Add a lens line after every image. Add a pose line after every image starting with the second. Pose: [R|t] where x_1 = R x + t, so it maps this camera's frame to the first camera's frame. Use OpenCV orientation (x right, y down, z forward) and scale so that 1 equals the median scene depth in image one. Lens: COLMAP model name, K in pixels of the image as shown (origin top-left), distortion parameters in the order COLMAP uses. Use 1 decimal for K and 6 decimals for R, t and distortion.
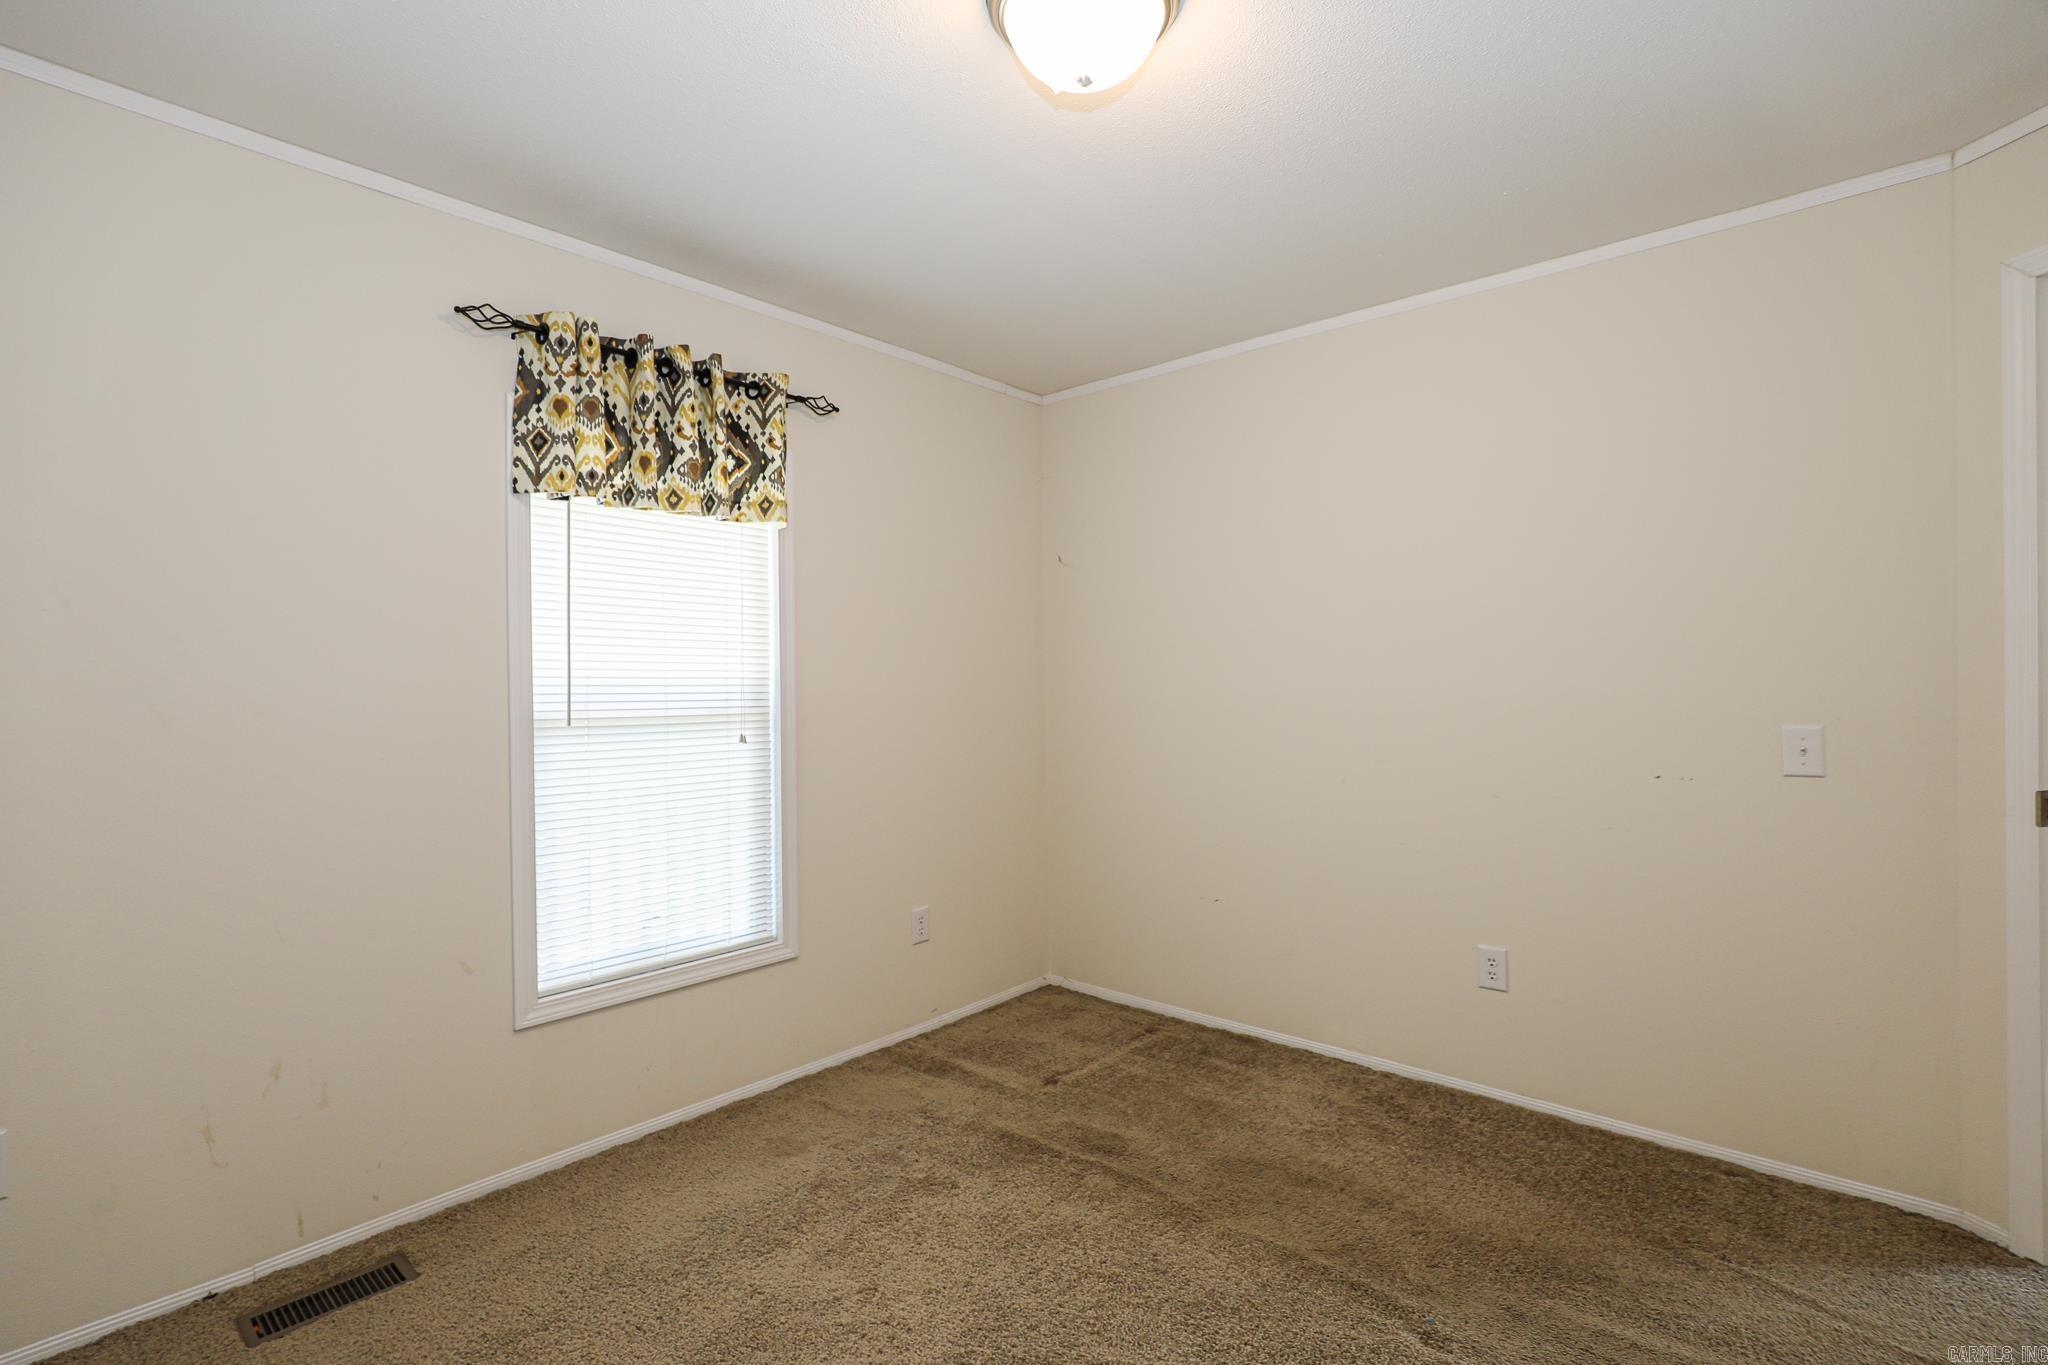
lens RADIAL K [[932.5, 0, 1021.2], [0, 932.5, 675.5], [0, 0, 1]] dist [-0.028404, 0.007586]
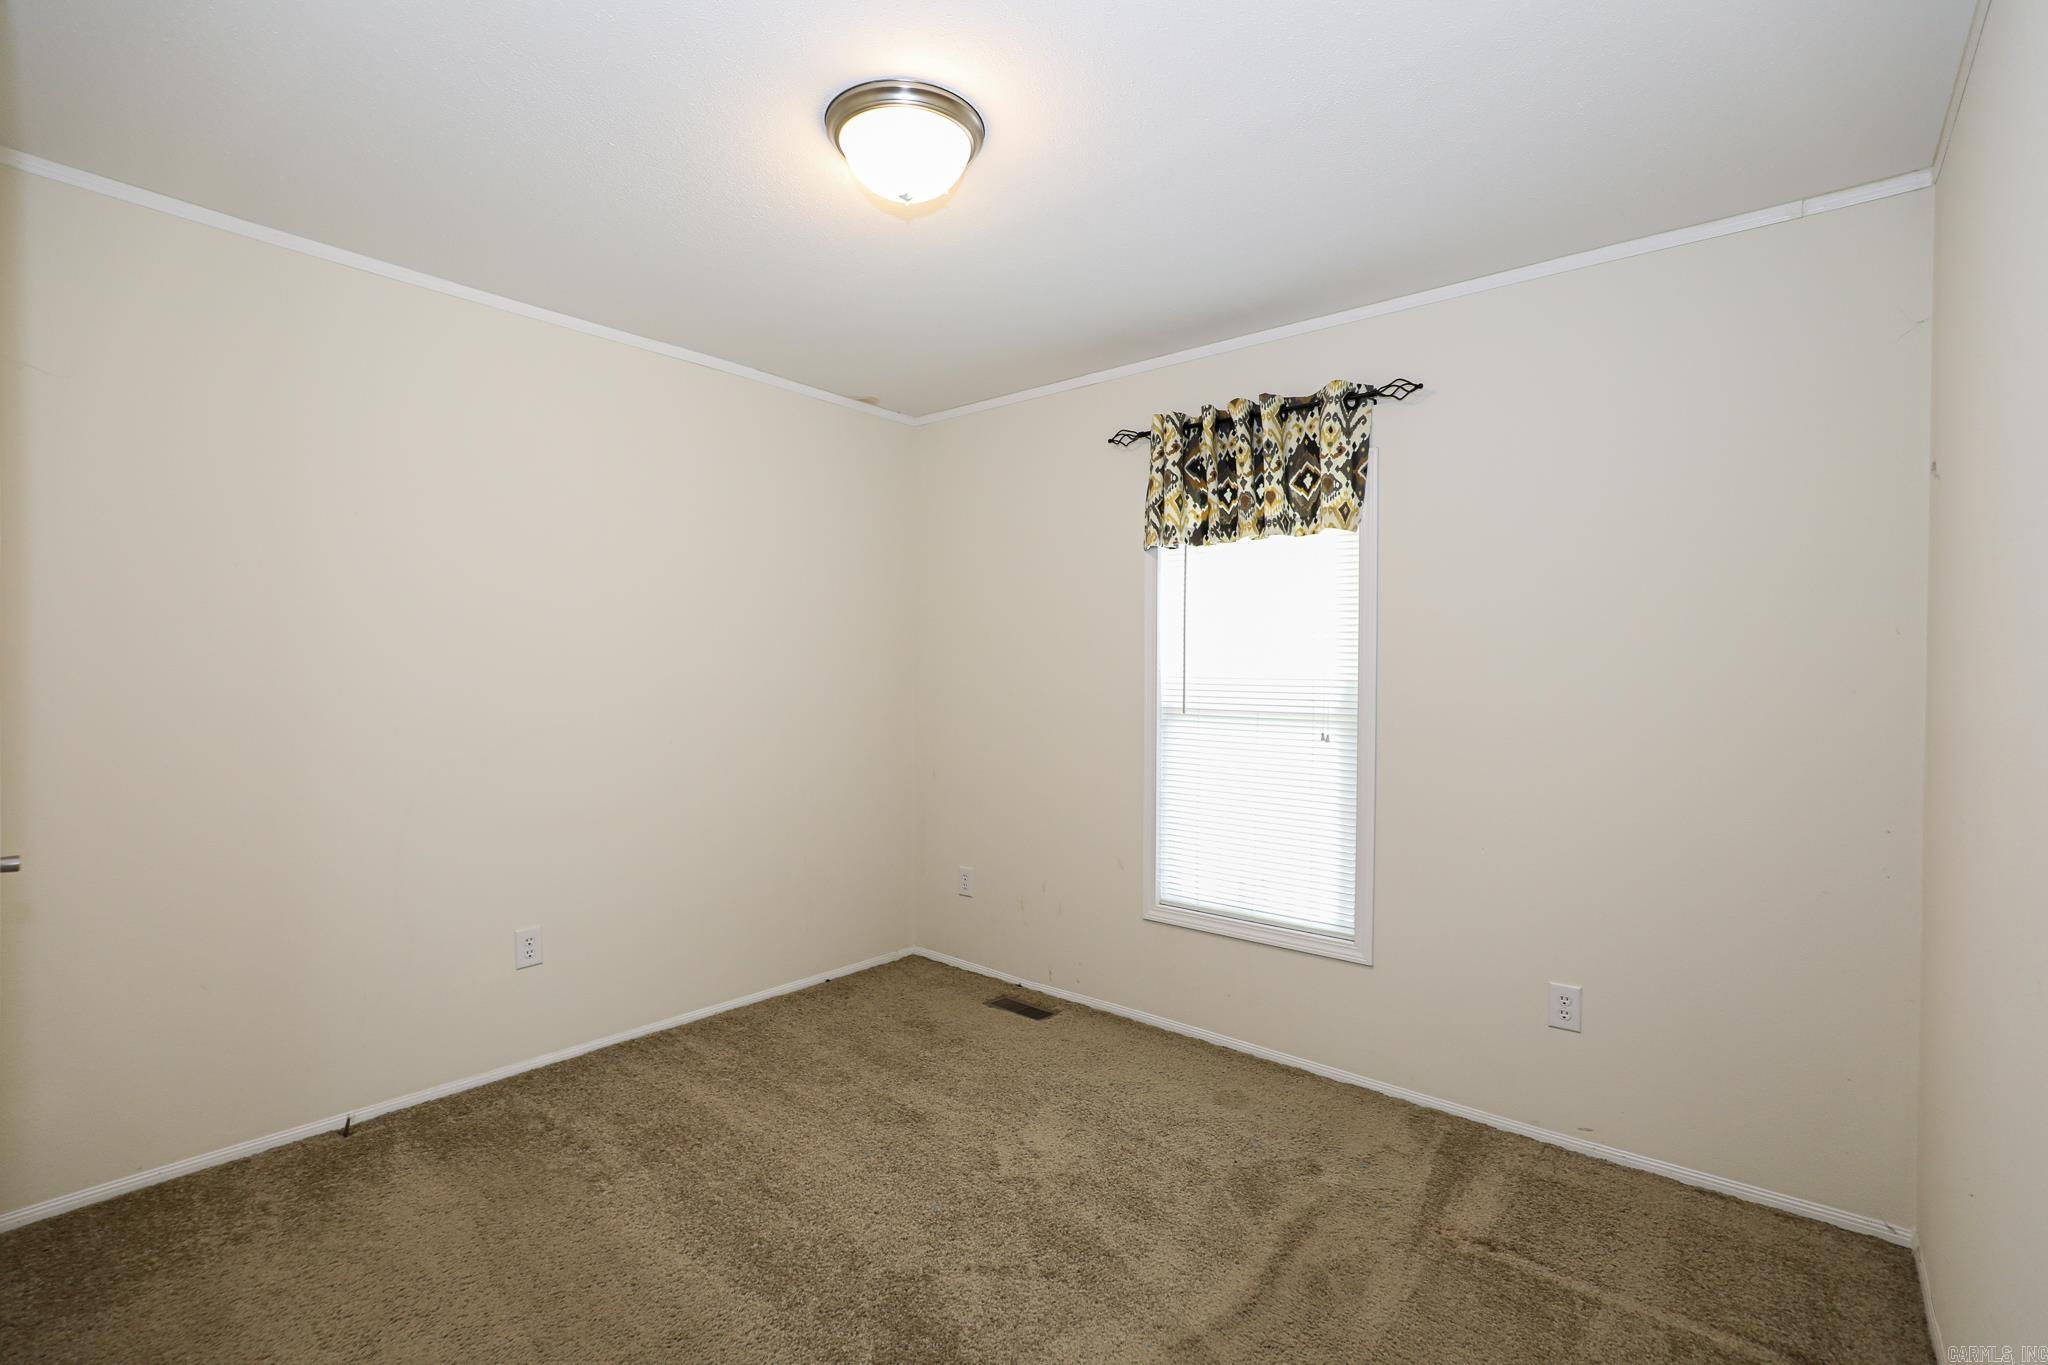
lens RADIAL K [[932.5, 0, 1010.0], [0, 932.5, 674.7], [0, 0, 1]] dist [-0.028404, 0.007586]
pose [[0.012814, 0.010482, -0.999863, 0.809696], [-0.000116, 0.999945, 0.010482, -0.015399], [0.999918, -0.000018, 0.012815, 0.676580]]
